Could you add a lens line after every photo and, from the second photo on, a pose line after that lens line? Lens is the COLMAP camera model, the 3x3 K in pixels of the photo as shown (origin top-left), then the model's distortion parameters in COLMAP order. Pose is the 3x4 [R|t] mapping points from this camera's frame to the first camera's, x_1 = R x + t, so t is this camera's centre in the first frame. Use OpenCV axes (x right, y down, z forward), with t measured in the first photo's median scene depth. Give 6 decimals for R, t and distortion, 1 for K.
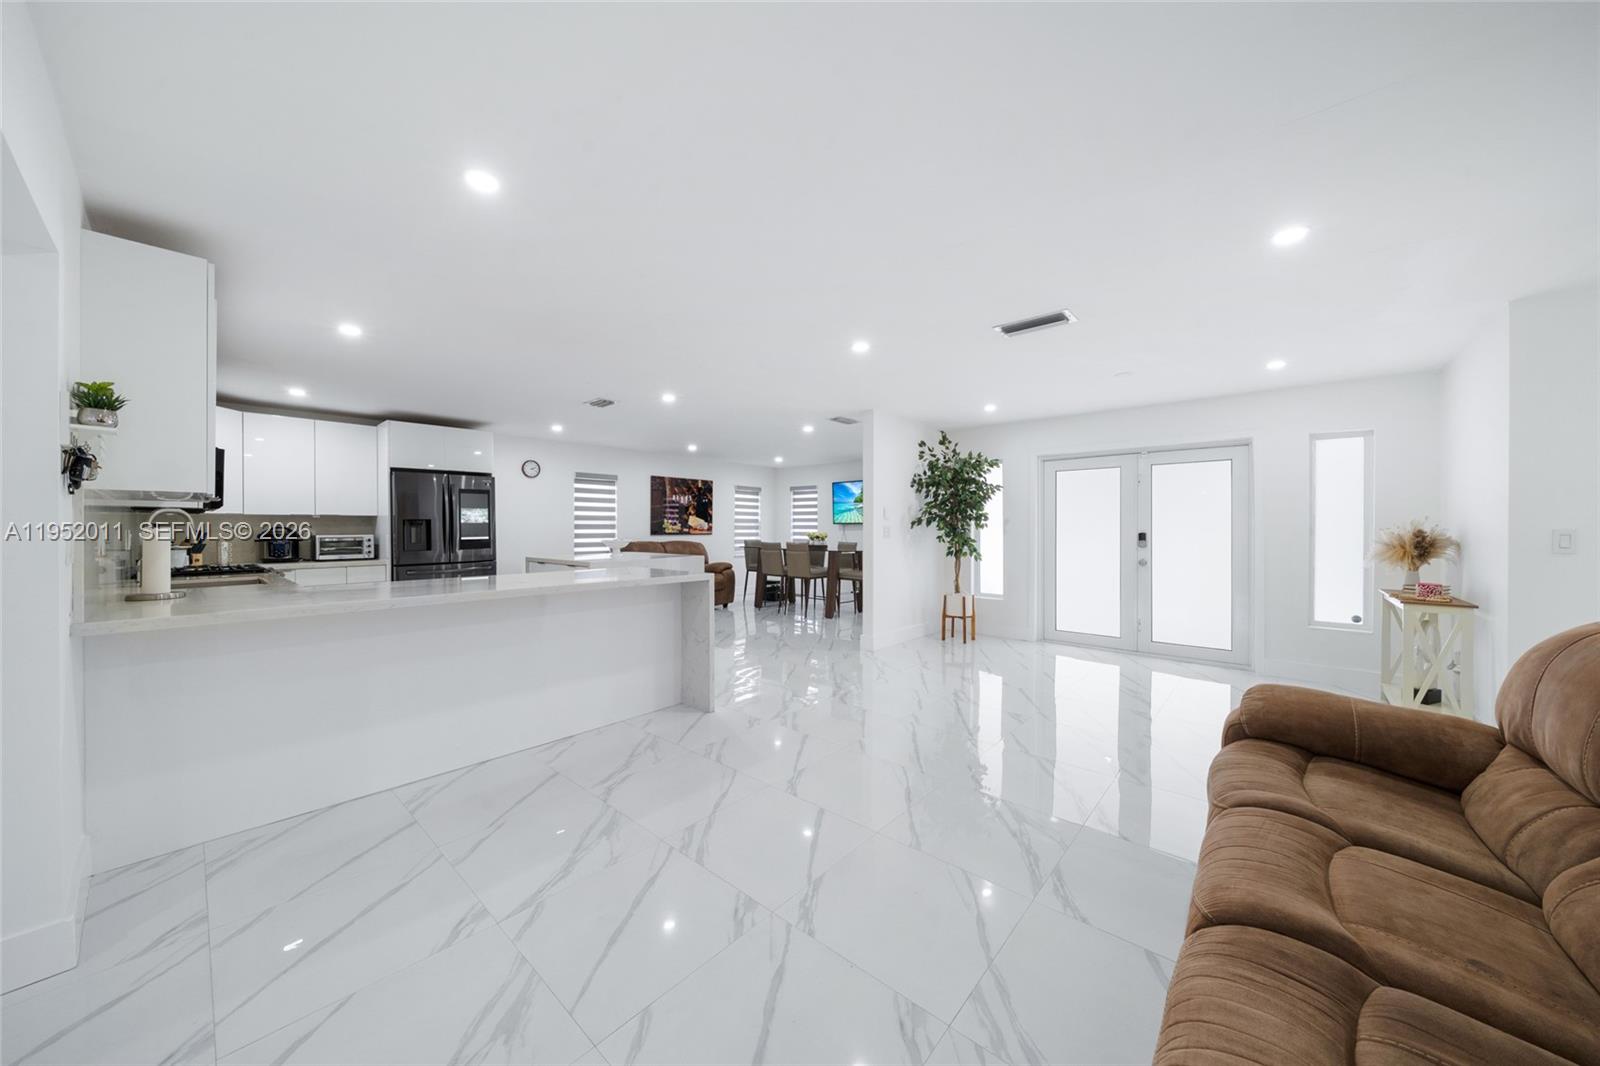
lens RADIAL K [[546.7, 0, 794.4], [0, 546.7, 536.0], [0, 0, 1]] dist [-0.001504, -0.000239]
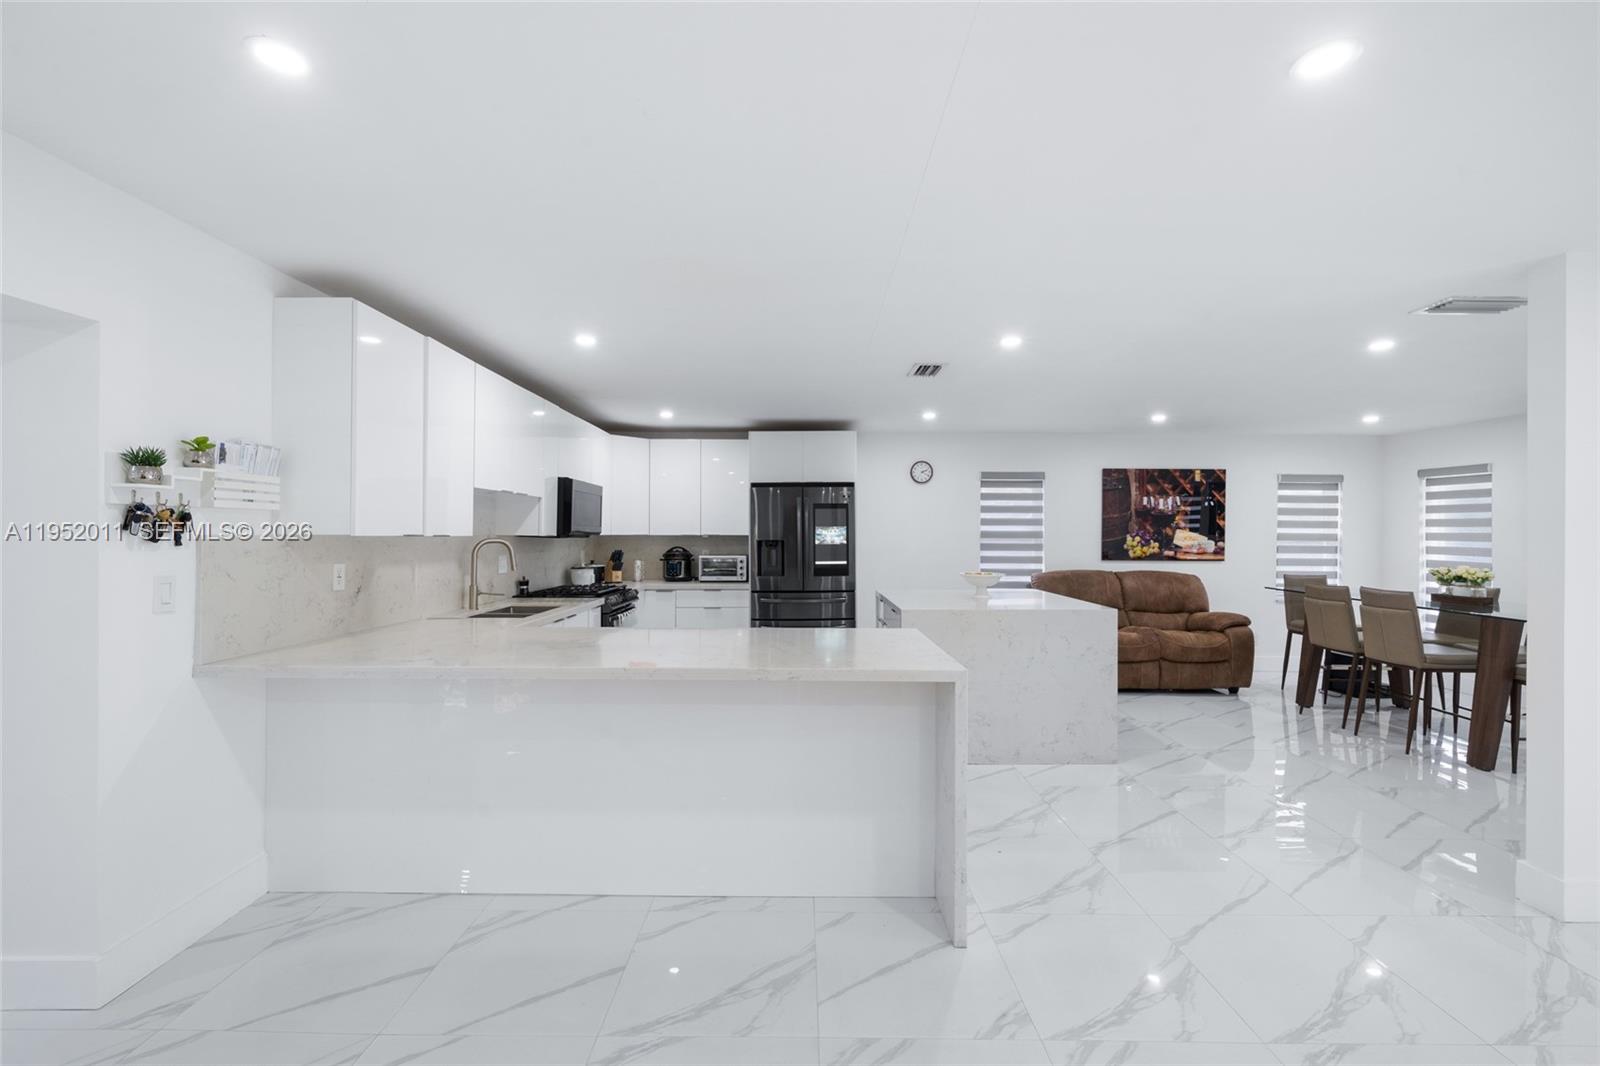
lens RADIAL K [[664.9, 0, 794.8], [0, 664.9, 532.3], [0, 0, 1]] dist [-0.000331, 0.000314]
pose [[0.659438, 0.002856, -0.751754, 0.094143], [-0.015753, 0.999826, -0.010020, -0.022480], [0.751594, 0.018450, 0.659368, 0.218831]]
